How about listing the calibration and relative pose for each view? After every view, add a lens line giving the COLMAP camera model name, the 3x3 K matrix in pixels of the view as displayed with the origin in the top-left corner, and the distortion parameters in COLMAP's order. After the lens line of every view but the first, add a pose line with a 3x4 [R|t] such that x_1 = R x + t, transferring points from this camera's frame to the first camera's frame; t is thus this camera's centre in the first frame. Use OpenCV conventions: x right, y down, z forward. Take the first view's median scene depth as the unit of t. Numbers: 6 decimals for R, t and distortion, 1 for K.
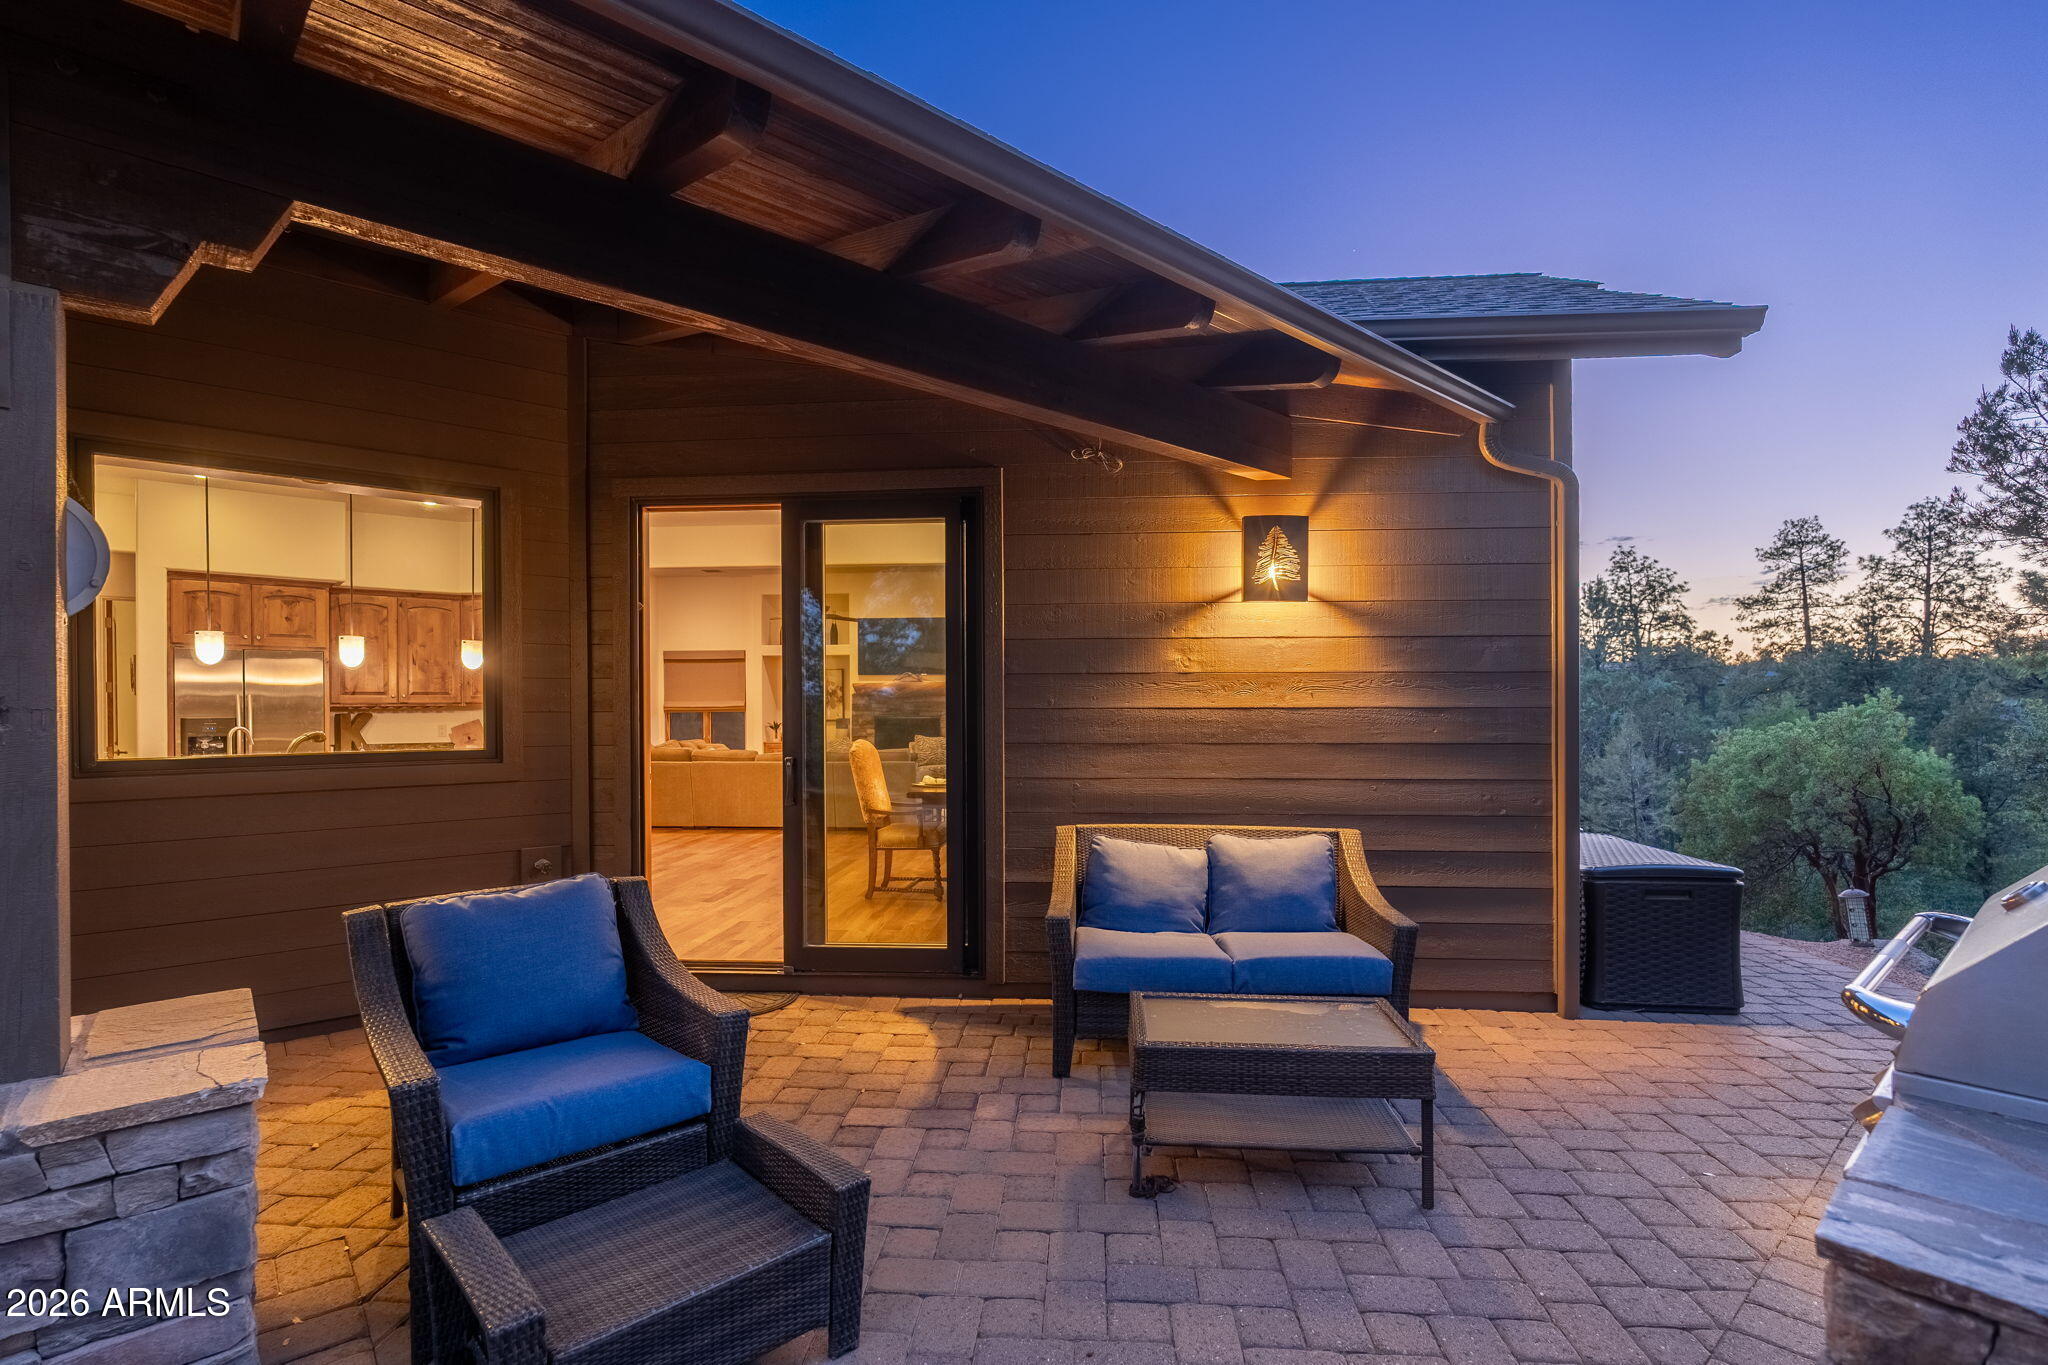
lens RADIAL K [[887.9, 0, 1028.8], [0, 887.9, 703.8], [0, 0, 1]] dist [-0.000110, -0.000167]
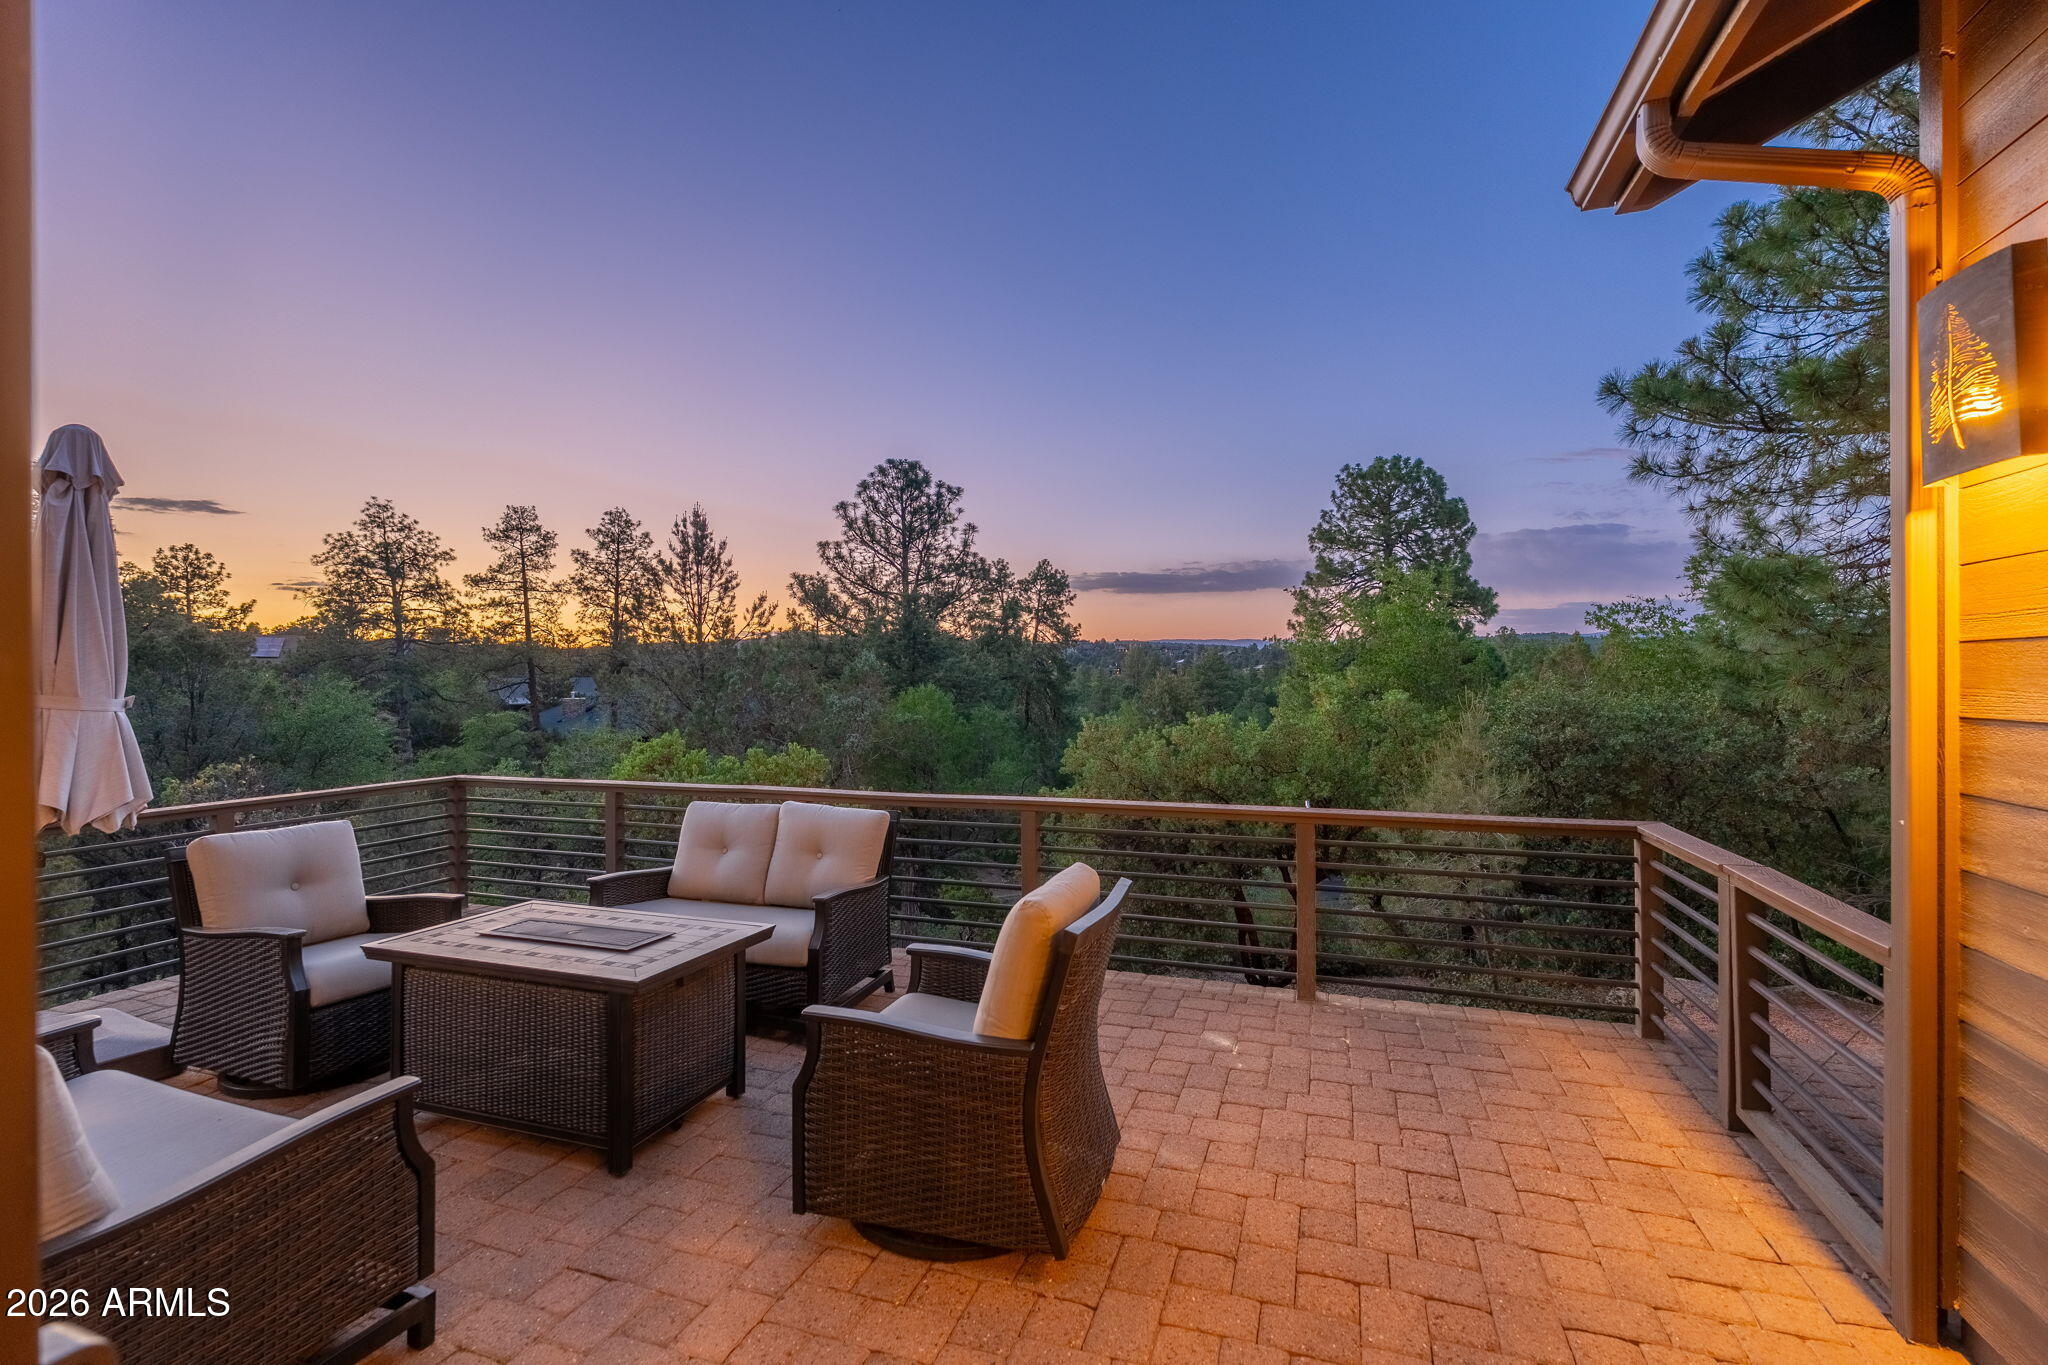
lens RADIAL K [[887.9, 0, 1016.7], [0, 887.9, 689.3], [0, 0, 1]] dist [-0.000110, -0.000167]
pose [[0.263662, -0.011040, 0.964552, 0.000067], [0.002162, 0.999939, 0.010854, -0.000083], [-0.964613, -0.000776, 0.263670, 0.161442]]
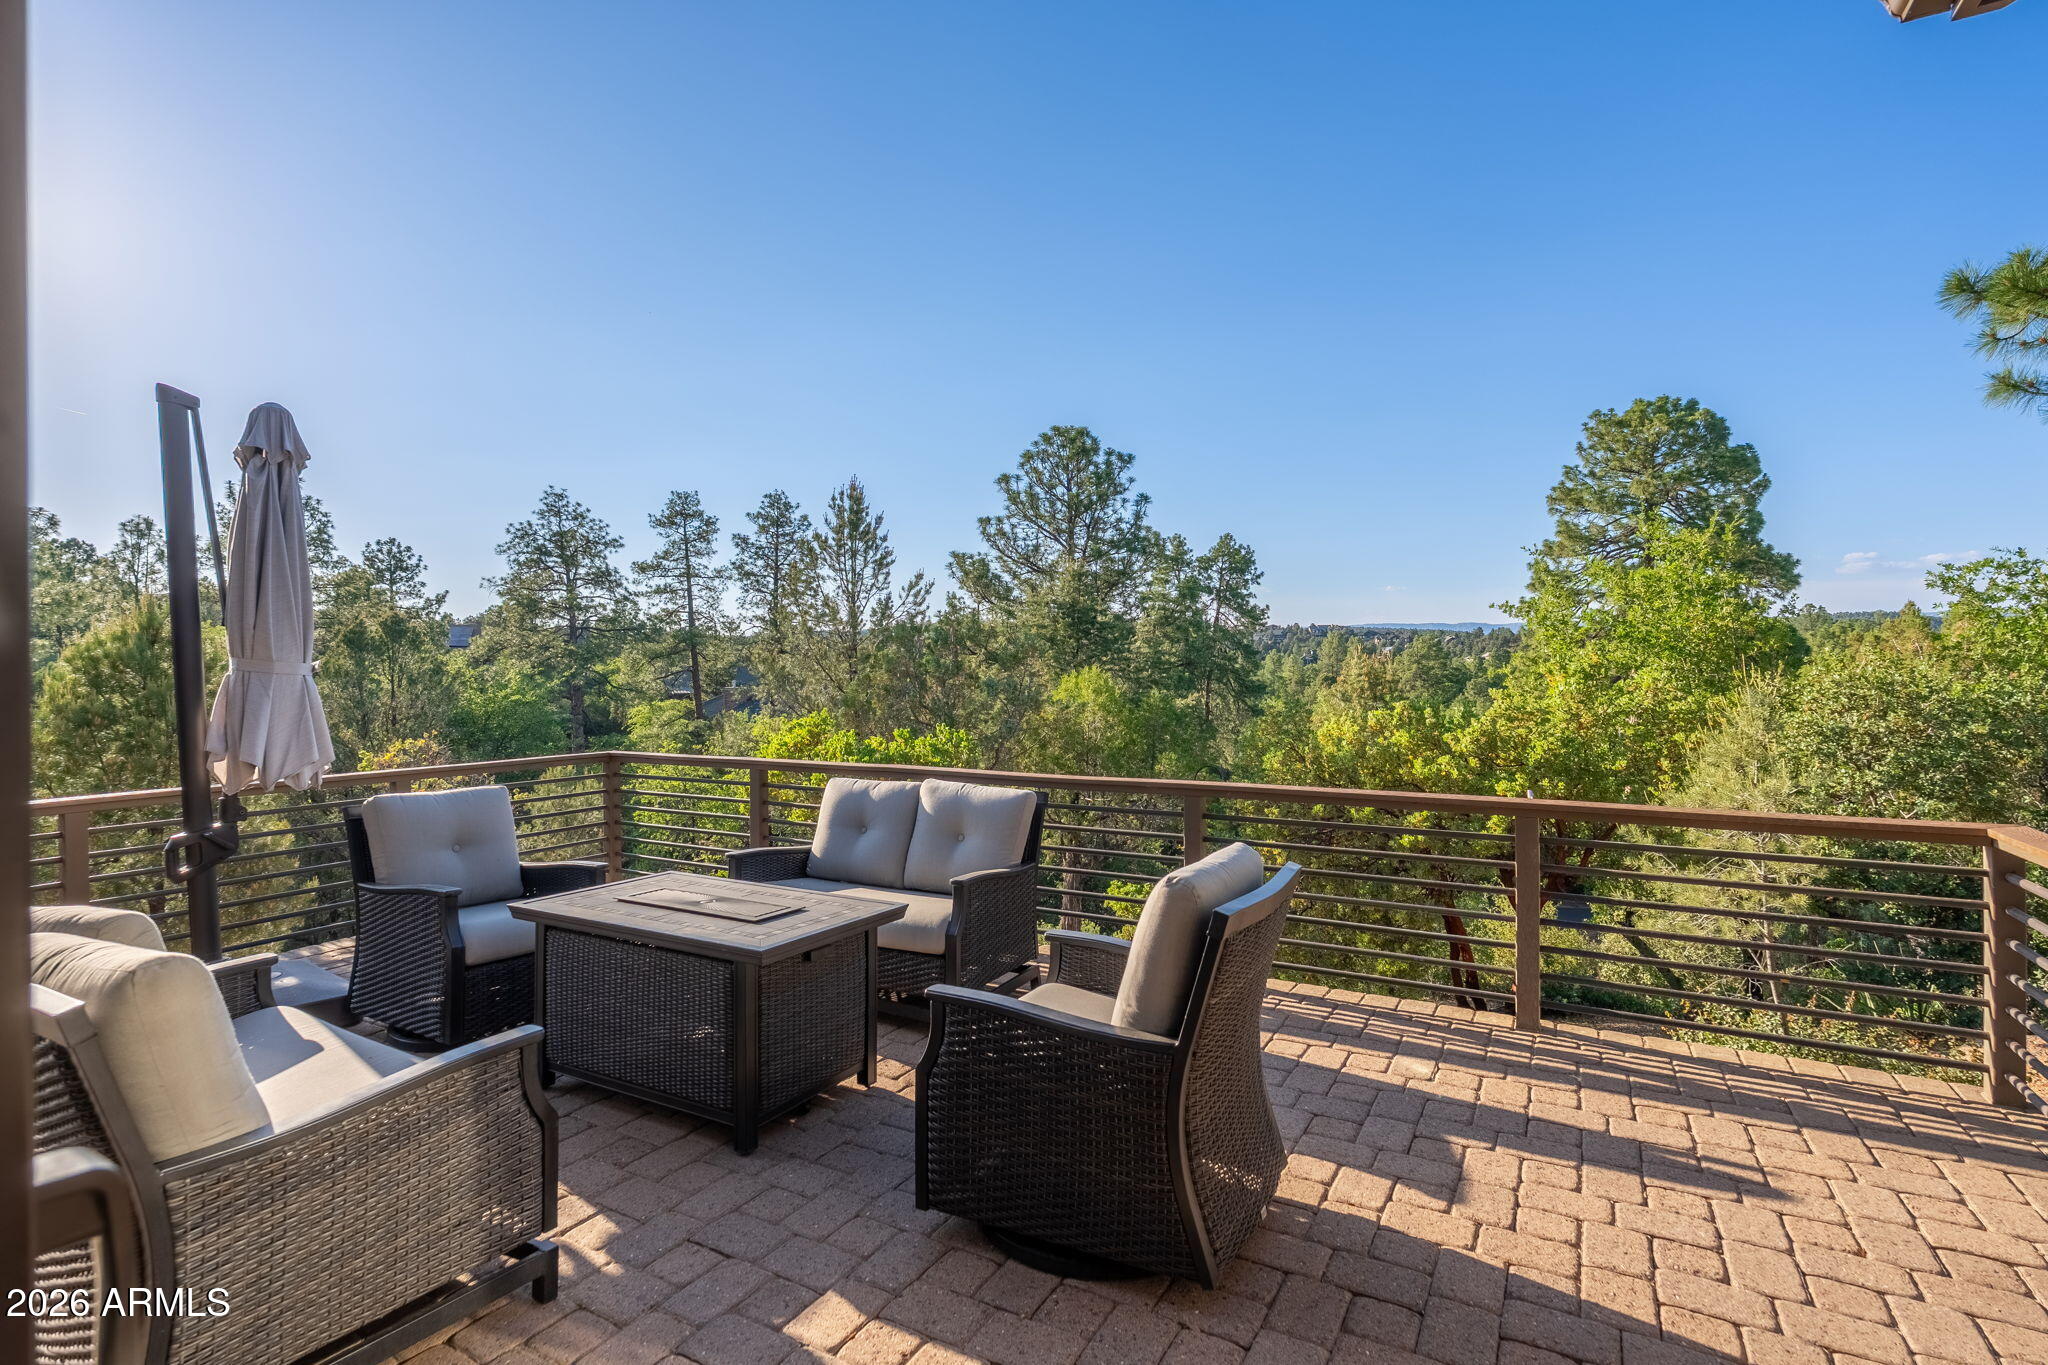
lens RADIAL K [[974.8, 0, 1020.7], [0, 974.8, 684.2], [0, 0, 1]] dist [-0.001456, 0.000940]
pose [[0.430806, -0.014128, 0.902334, 0.001494], [0.001238, 0.999886, 0.015064, 0.001684], [-0.902444, -0.005373, 0.430775, 0.160383]]
